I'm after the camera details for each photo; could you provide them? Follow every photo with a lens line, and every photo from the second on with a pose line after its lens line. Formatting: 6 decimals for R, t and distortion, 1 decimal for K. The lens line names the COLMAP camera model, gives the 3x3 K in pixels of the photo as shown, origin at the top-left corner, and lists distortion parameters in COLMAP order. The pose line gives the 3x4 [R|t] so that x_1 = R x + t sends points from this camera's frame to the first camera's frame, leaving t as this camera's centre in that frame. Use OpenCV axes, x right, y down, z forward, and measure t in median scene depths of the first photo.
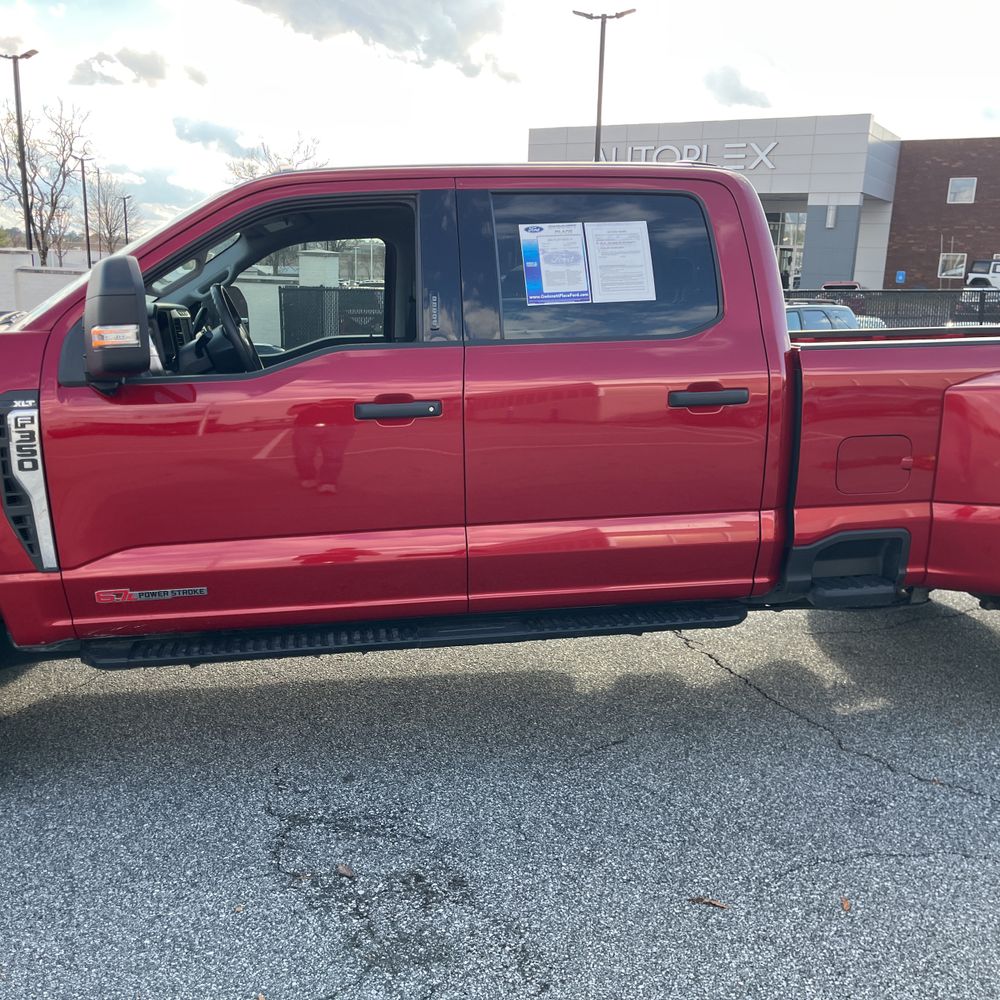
lens RADIAL K [[1025.0, 0, 495.4], [0, 1025.0, 488.9], [0, 0, 1]] dist [0.022615, 0.006886]
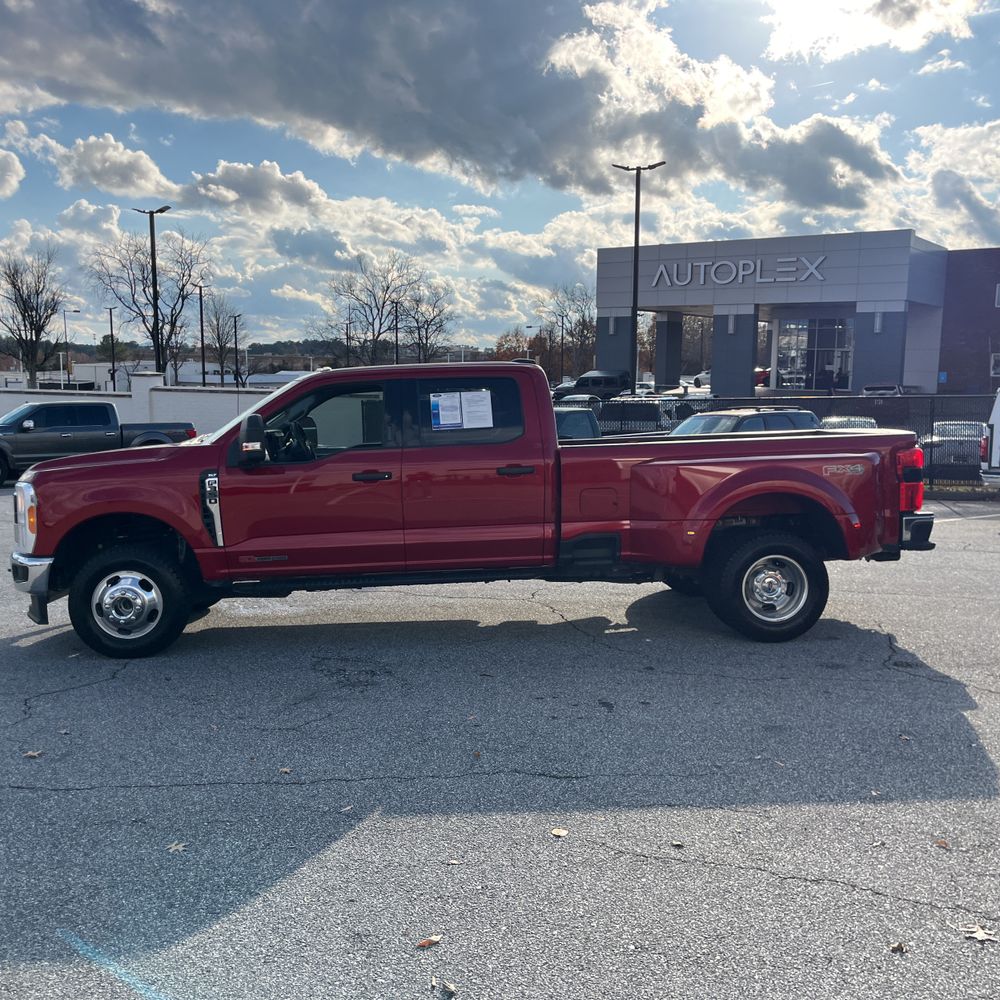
lens RADIAL K [[1060.2, 0, 521.7], [0, 1060.2, 500.2], [0, 0, 1]] dist [0.058132, -0.013270]
pose [[0.997127, -0.008484, -0.075271, 0.346988], [0.001911, 0.996209, -0.086973, 0.151143], [0.075723, 0.086580, 0.993363, -1.096974]]
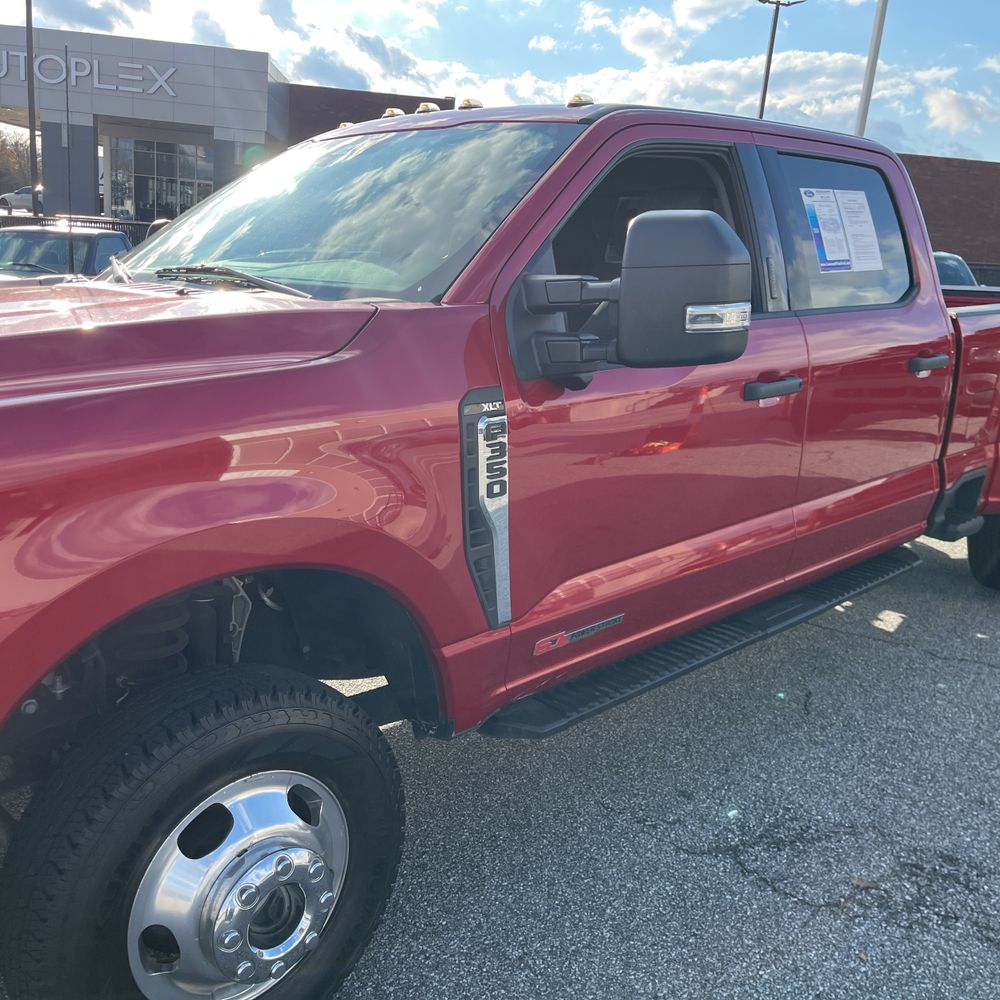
lens RADIAL K [[1025.0, 0, 495.4], [0, 1025.0, 488.9], [0, 0, 1]] dist [0.022615, 0.006886]
pose [[0.814425, -0.099687, 0.571642, -0.659826], [0.065571, 0.994633, 0.080031, -0.052393], [-0.576553, -0.027696, 0.816590, 0.331526]]
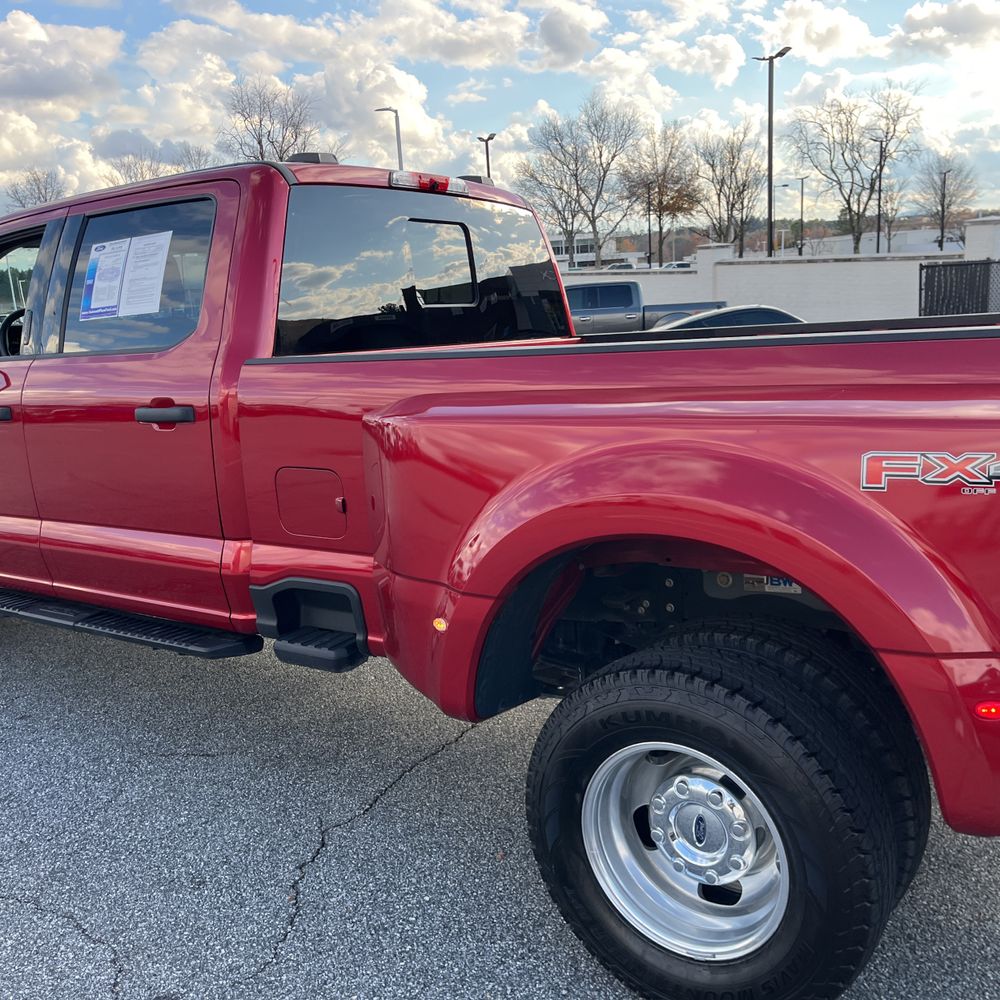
lens RADIAL K [[1045.4, 0, 527.3], [0, 1045.4, 498.2], [0, 0, 1]] dist [0.013166, 0.006868]
pose [[0.702480, 0.093631, -0.705518, 1.009056], [-0.075910, 0.995511, 0.056533, -0.081237], [0.707644, 0.013843, 0.706434, 0.491972]]
